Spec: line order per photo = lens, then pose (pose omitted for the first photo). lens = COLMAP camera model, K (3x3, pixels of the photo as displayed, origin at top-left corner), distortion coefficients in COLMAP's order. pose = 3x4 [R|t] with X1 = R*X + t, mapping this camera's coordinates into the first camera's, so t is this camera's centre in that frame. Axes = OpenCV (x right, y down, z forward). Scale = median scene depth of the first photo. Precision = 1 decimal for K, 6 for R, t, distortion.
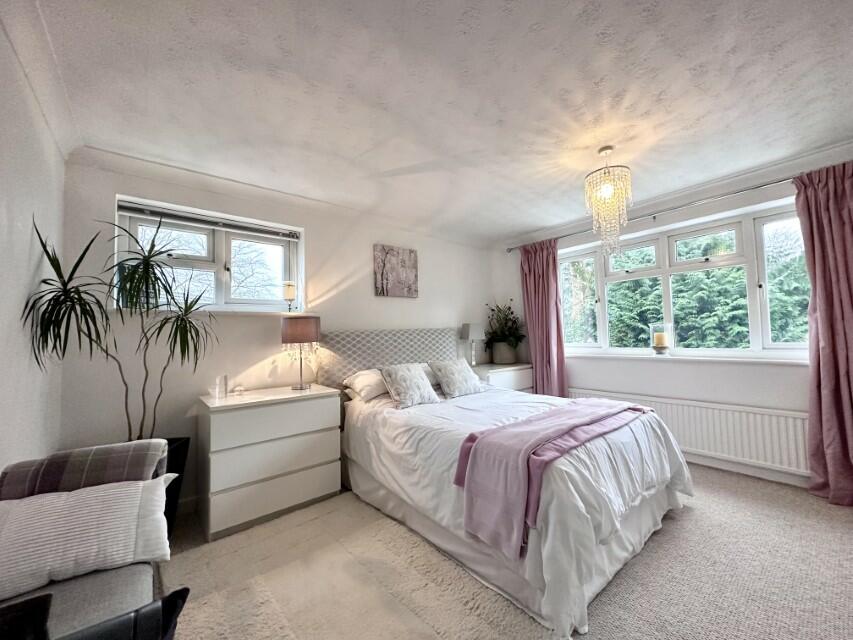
lens RADIAL K [[339.1, 0, 426.5], [0, 339.1, 320.0], [0, 0, 1]] dist [-0.000708, 0.000237]
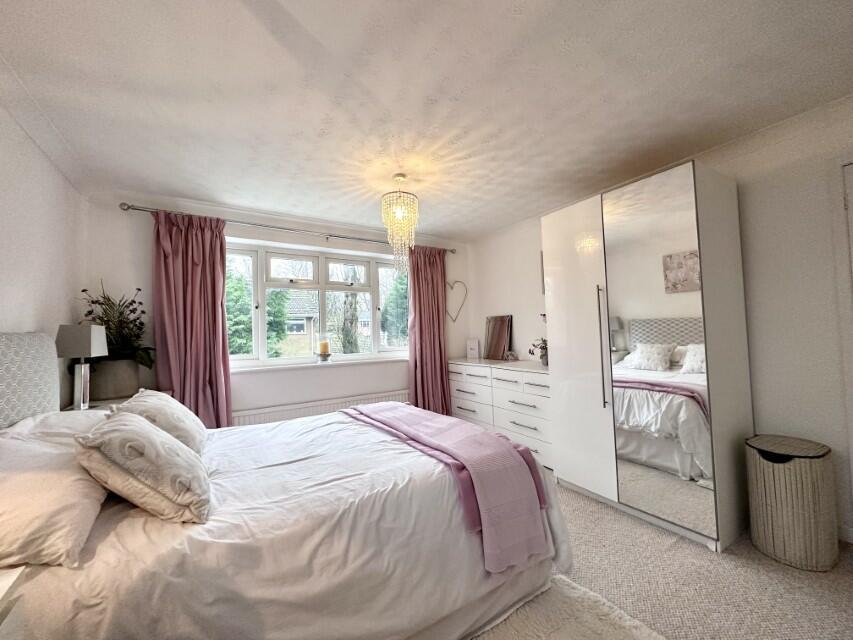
lens RADIAL K [[339.1, 0, 426.5], [0, 339.1, 320.0], [0, 0, 1]] dist [-0.000708, 0.000237]
pose [[0.113019, 0.064161, 0.991519, -0.384936], [-0.020322, 0.997853, -0.062255, 0.029852], [-0.993385, -0.013113, 0.114080, 0.550449]]
